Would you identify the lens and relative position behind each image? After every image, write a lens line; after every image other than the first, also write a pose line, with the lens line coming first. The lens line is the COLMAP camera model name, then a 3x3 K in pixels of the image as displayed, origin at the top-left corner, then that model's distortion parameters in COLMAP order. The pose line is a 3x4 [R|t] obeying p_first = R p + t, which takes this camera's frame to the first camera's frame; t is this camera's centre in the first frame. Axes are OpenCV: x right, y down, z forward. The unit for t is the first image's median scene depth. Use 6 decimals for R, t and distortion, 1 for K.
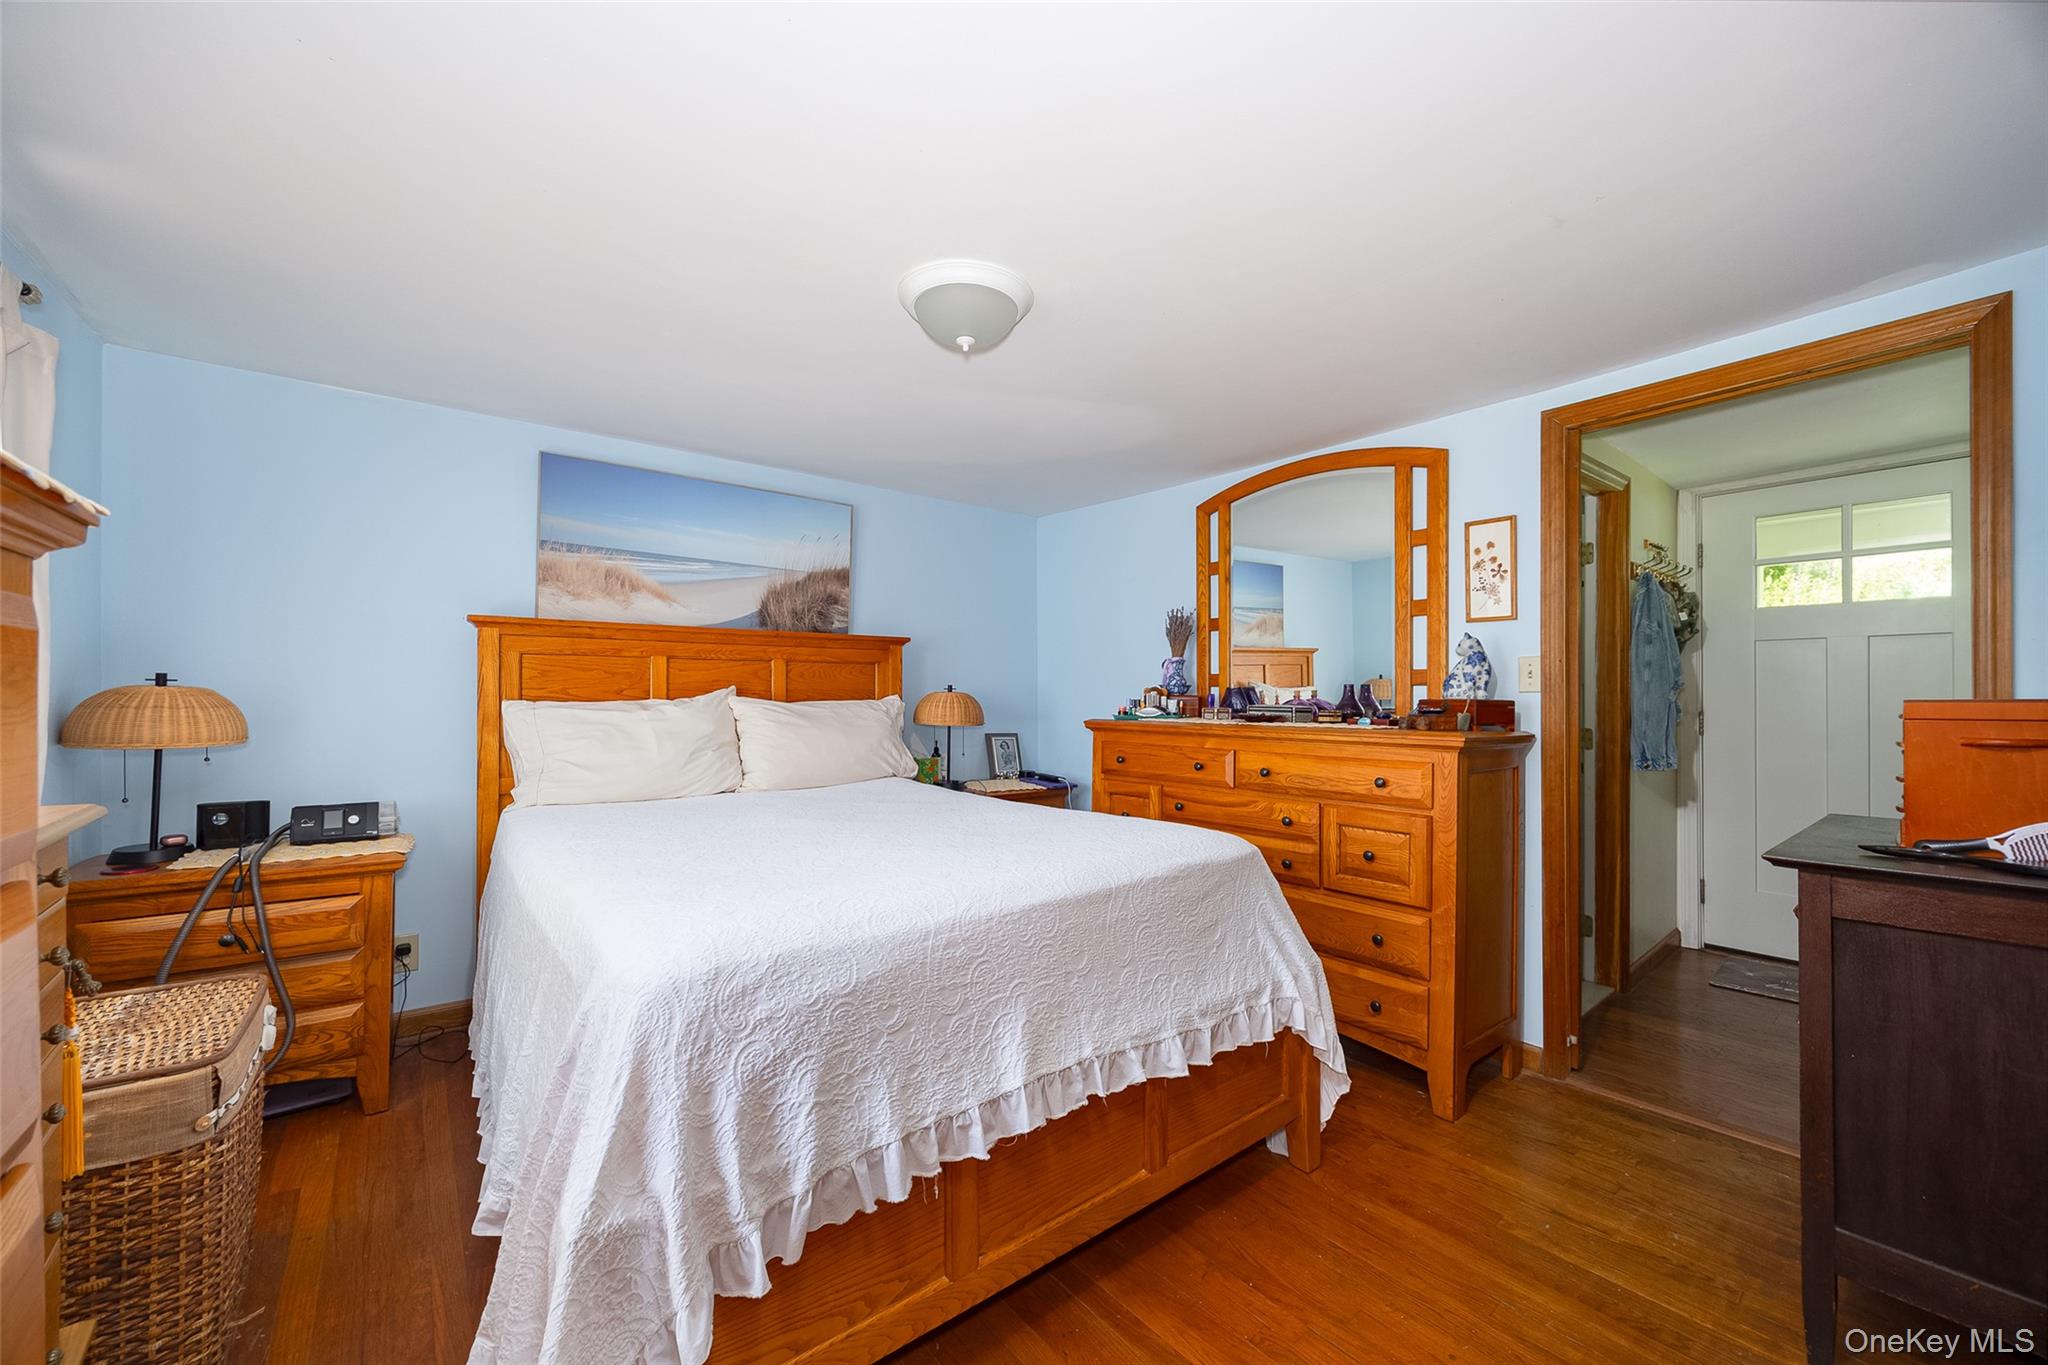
lens RADIAL K [[792.7, 0, 1024.6], [0, 792.7, 689.4], [0, 0, 1]] dist [0.003049, 0.000216]
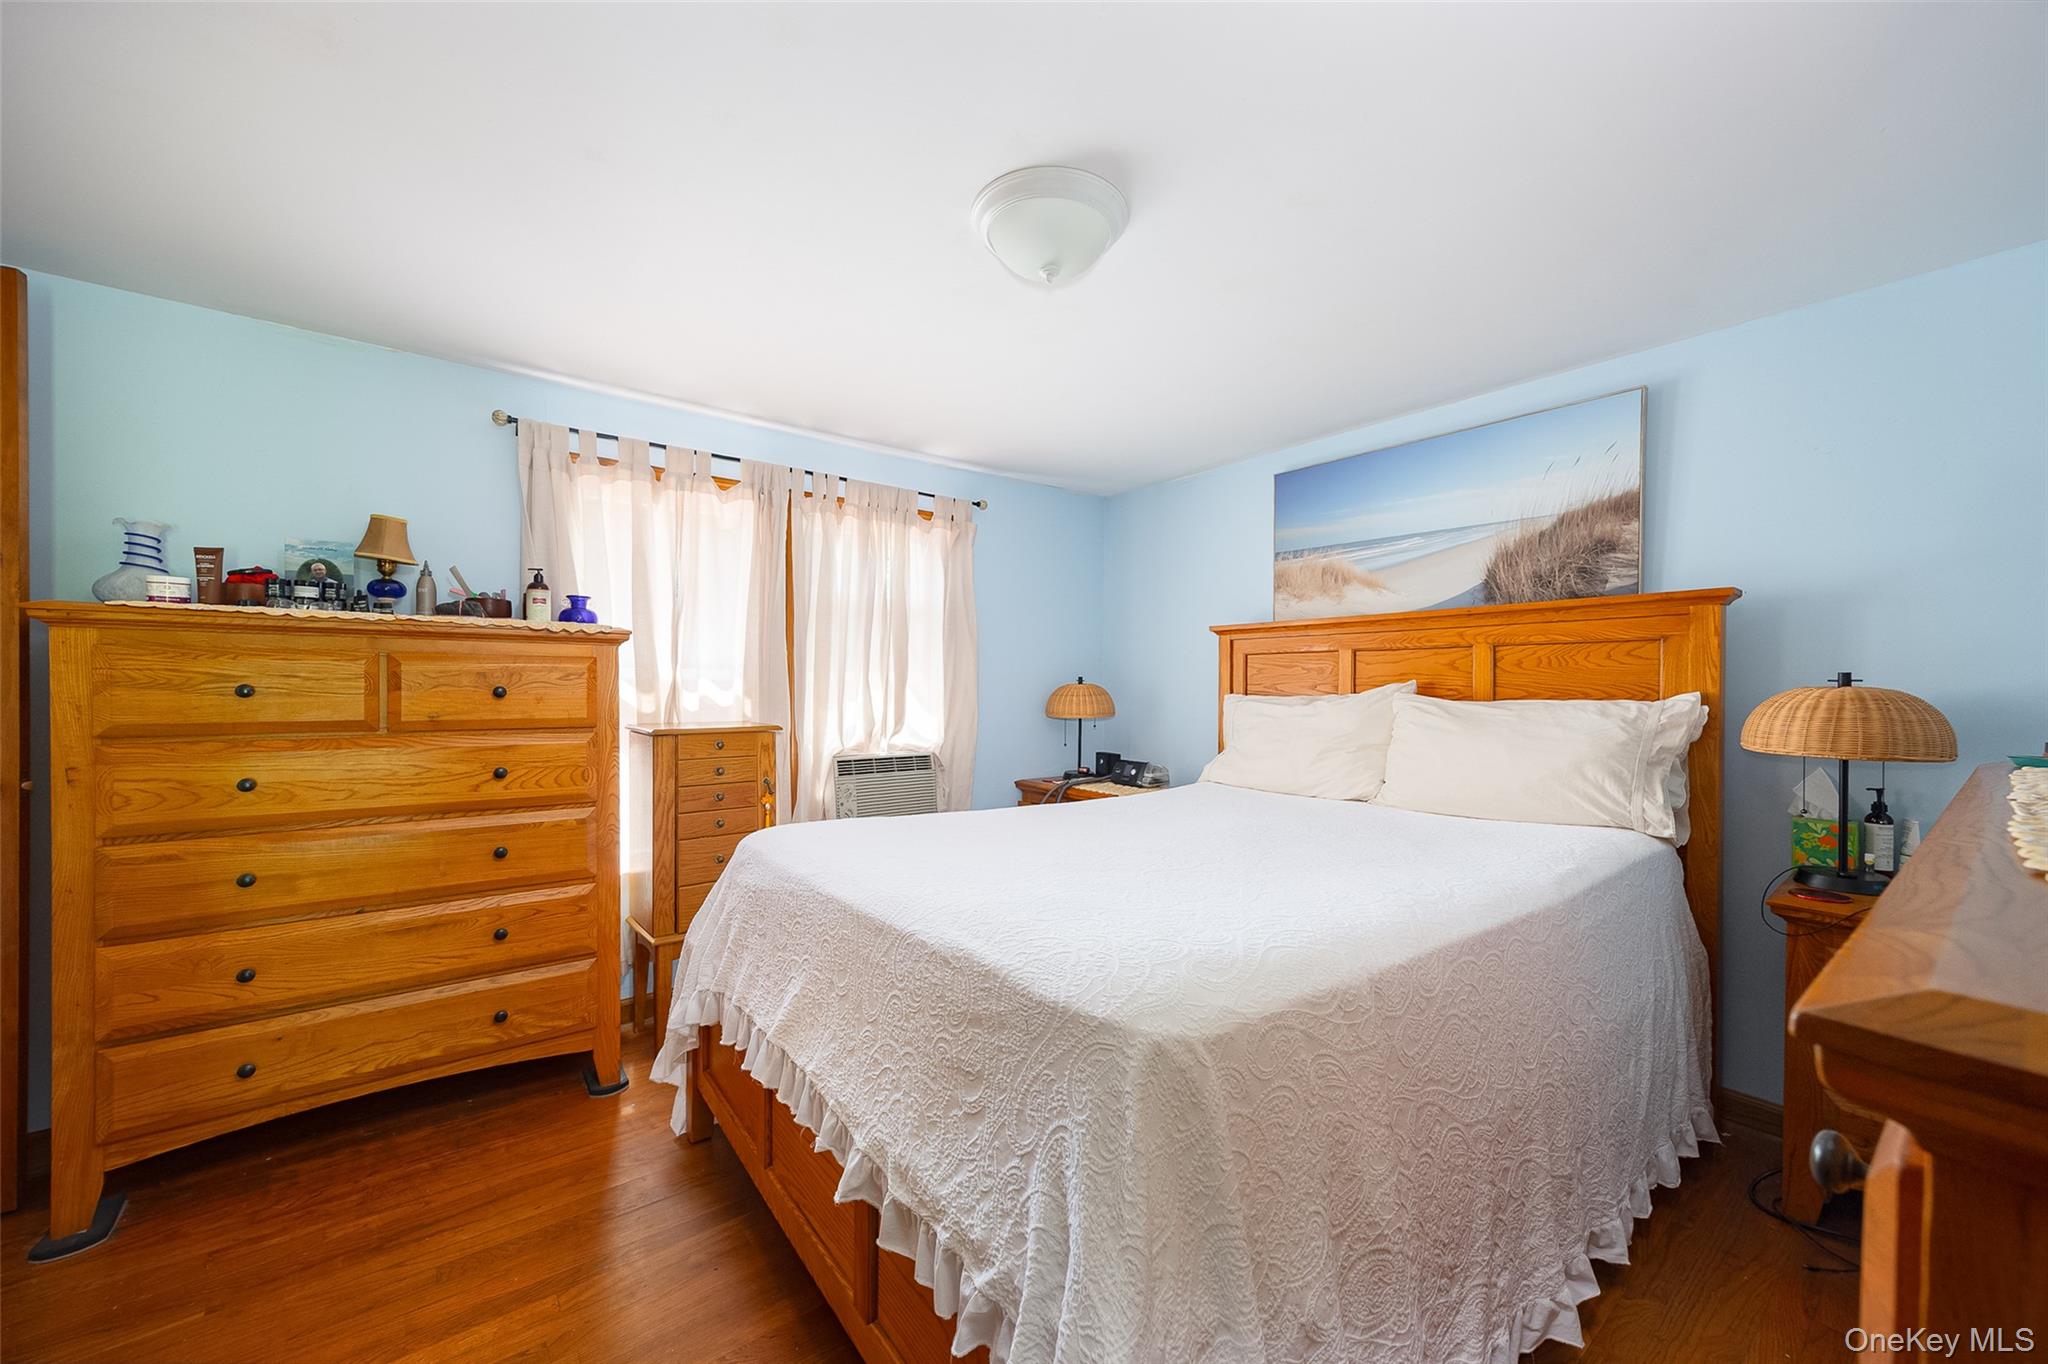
lens RADIAL K [[792.7, 0, 1023.2], [0, 792.7, 687.7], [0, 0, 1]] dist [0.003049, 0.000216]
pose [[-0.032314, -0.002341, -0.999475, 0.481856], [-0.001649, 0.999996, -0.002289, 0.006276], [0.999476, 0.001574, -0.032318, 0.616527]]
